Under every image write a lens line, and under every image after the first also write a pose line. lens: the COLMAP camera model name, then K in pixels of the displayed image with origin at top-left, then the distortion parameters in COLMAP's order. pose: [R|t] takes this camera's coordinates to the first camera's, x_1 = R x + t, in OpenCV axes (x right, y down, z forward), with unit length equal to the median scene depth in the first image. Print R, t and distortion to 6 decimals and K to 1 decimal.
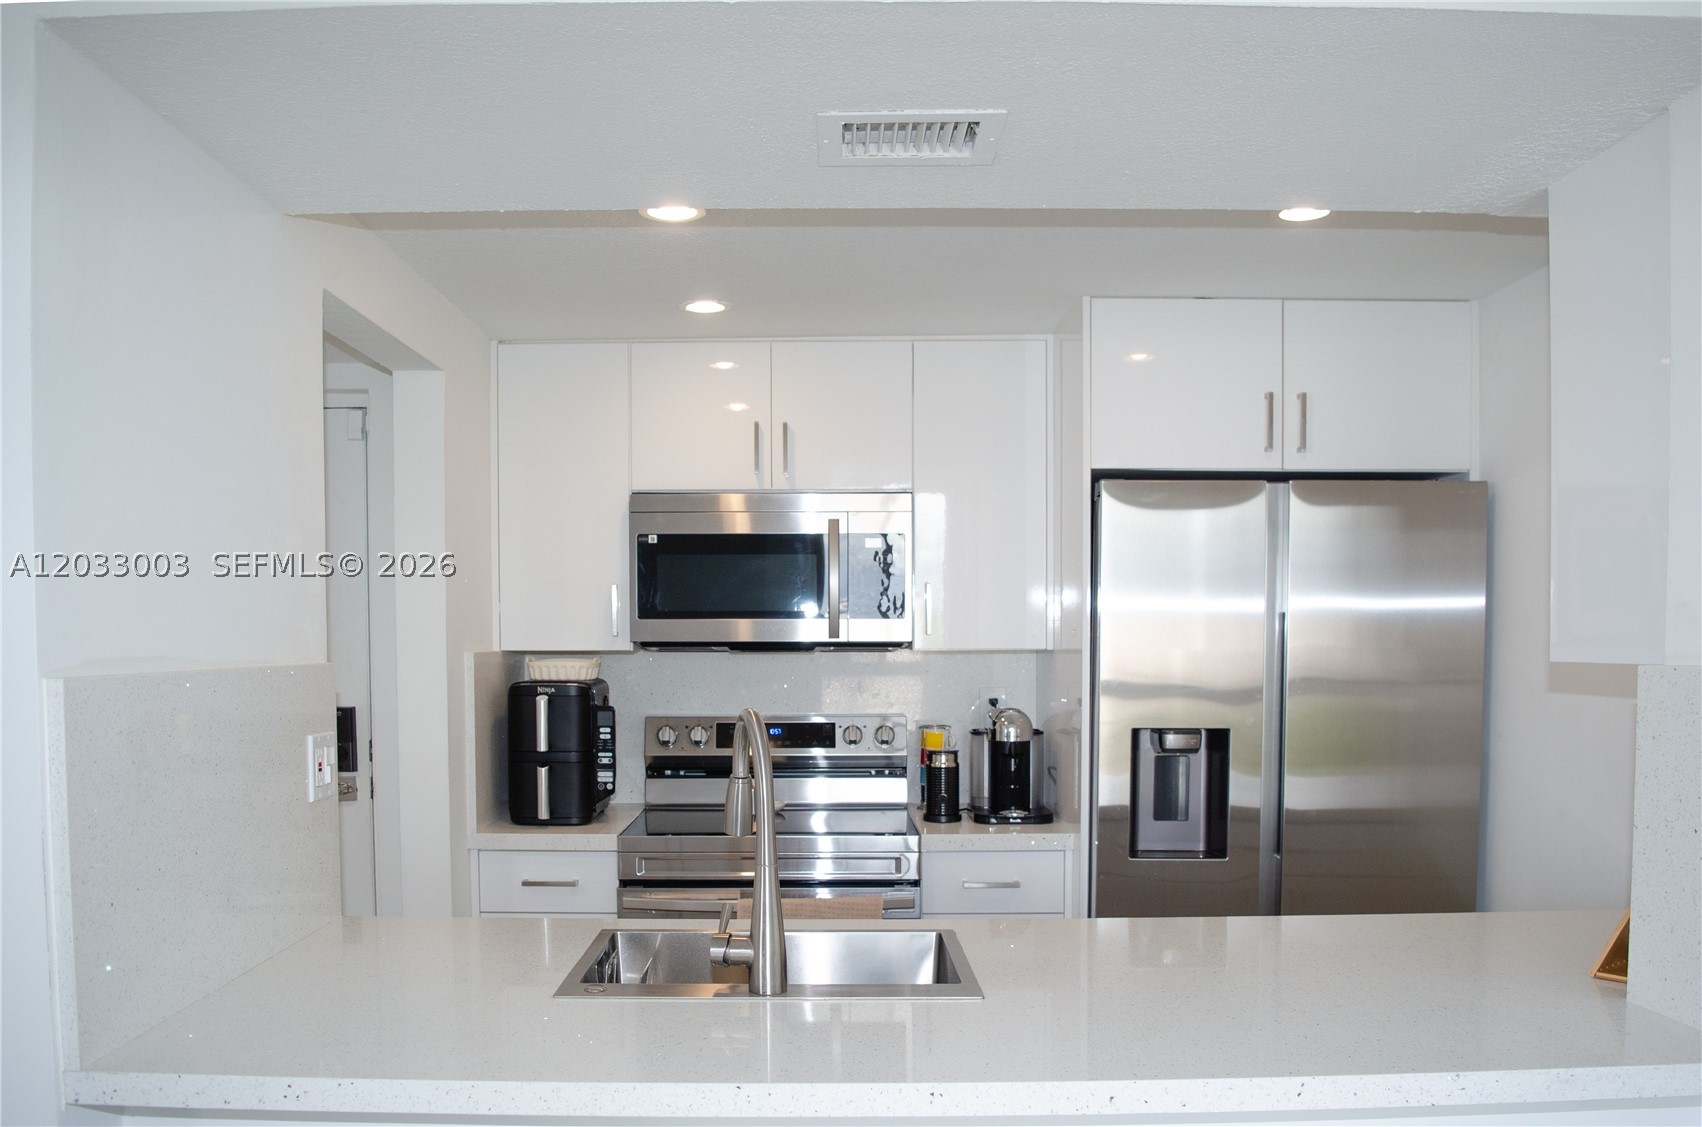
lens RADIAL K [[1396.2, 0, 842.8], [0, 1396.2, 665.9], [0, 0, 1]] dist [-0.041783, 0.004380]
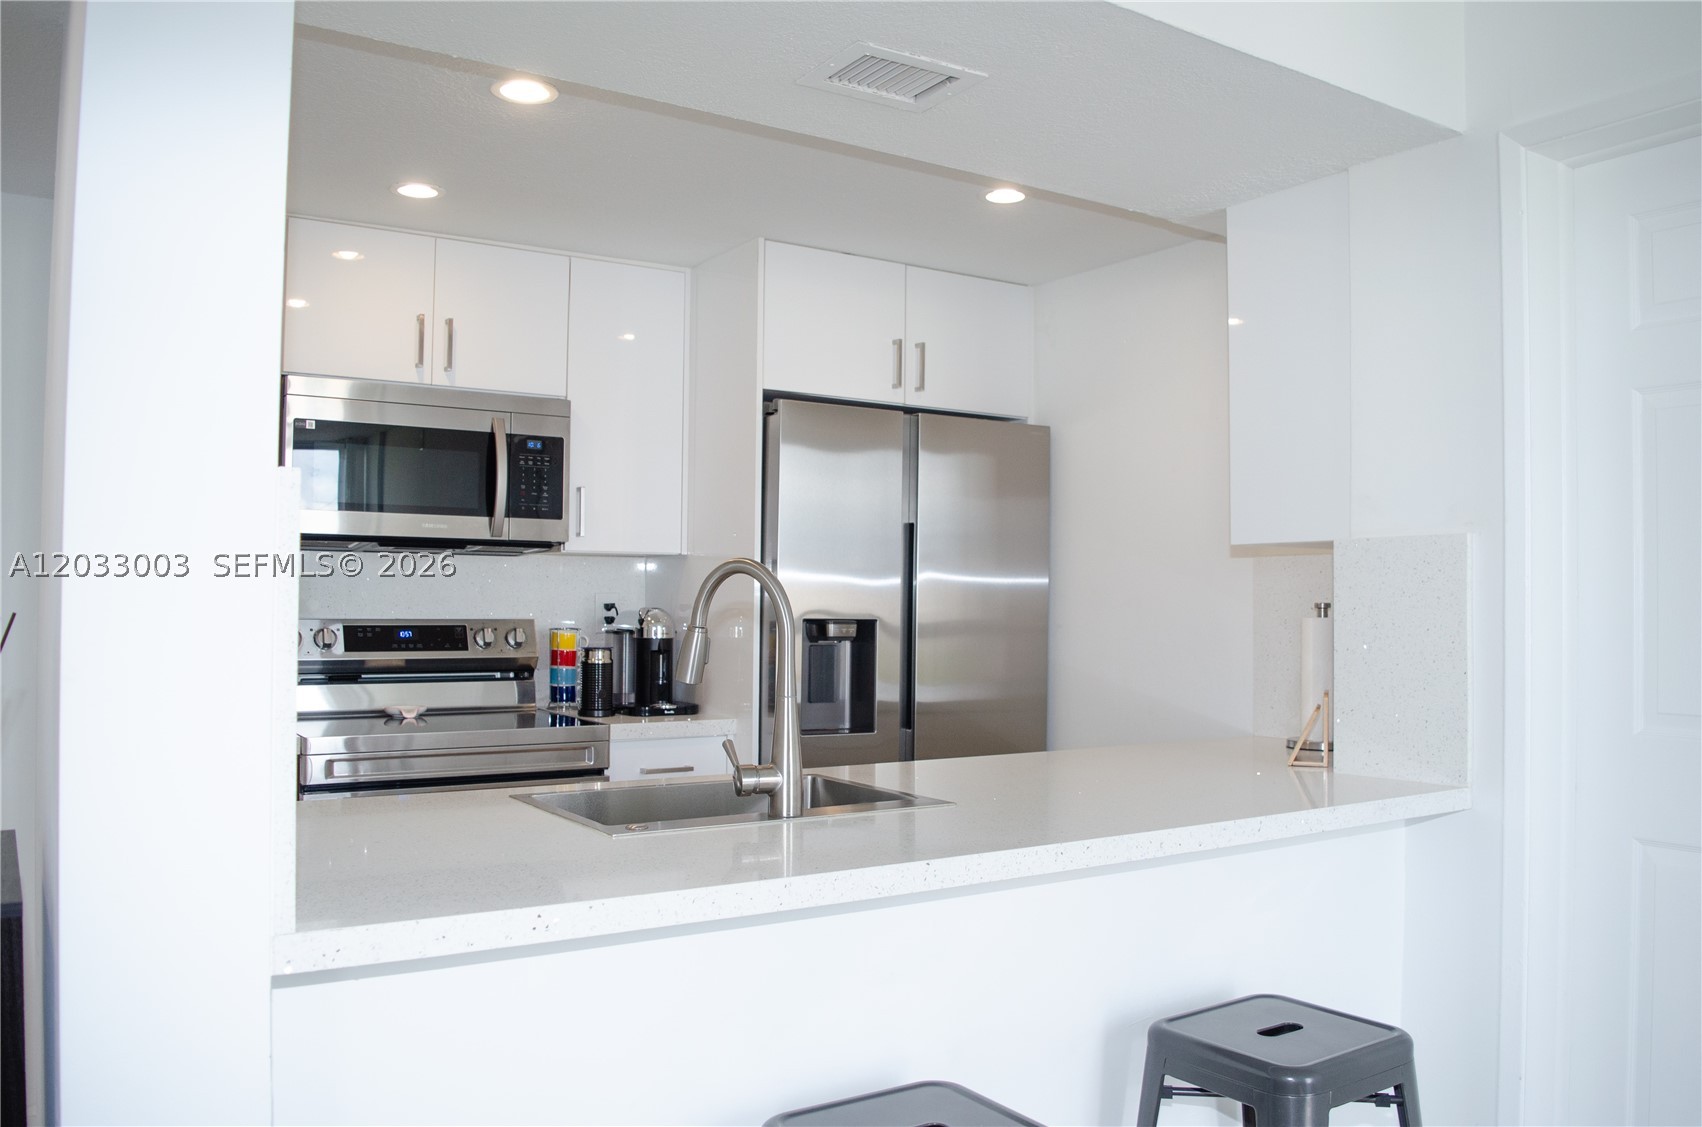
lens RADIAL K [[1342.0, 0, 888.4], [0, 1342.0, 569.7], [0, 0, 1]] dist [-0.089385, 0.016480]
pose [[0.827730, 0.020637, 0.560747, -0.314367], [0.003431, 0.999119, -0.041835, 0.045614], [-0.561116, 0.036552, 0.826930, 0.051928]]
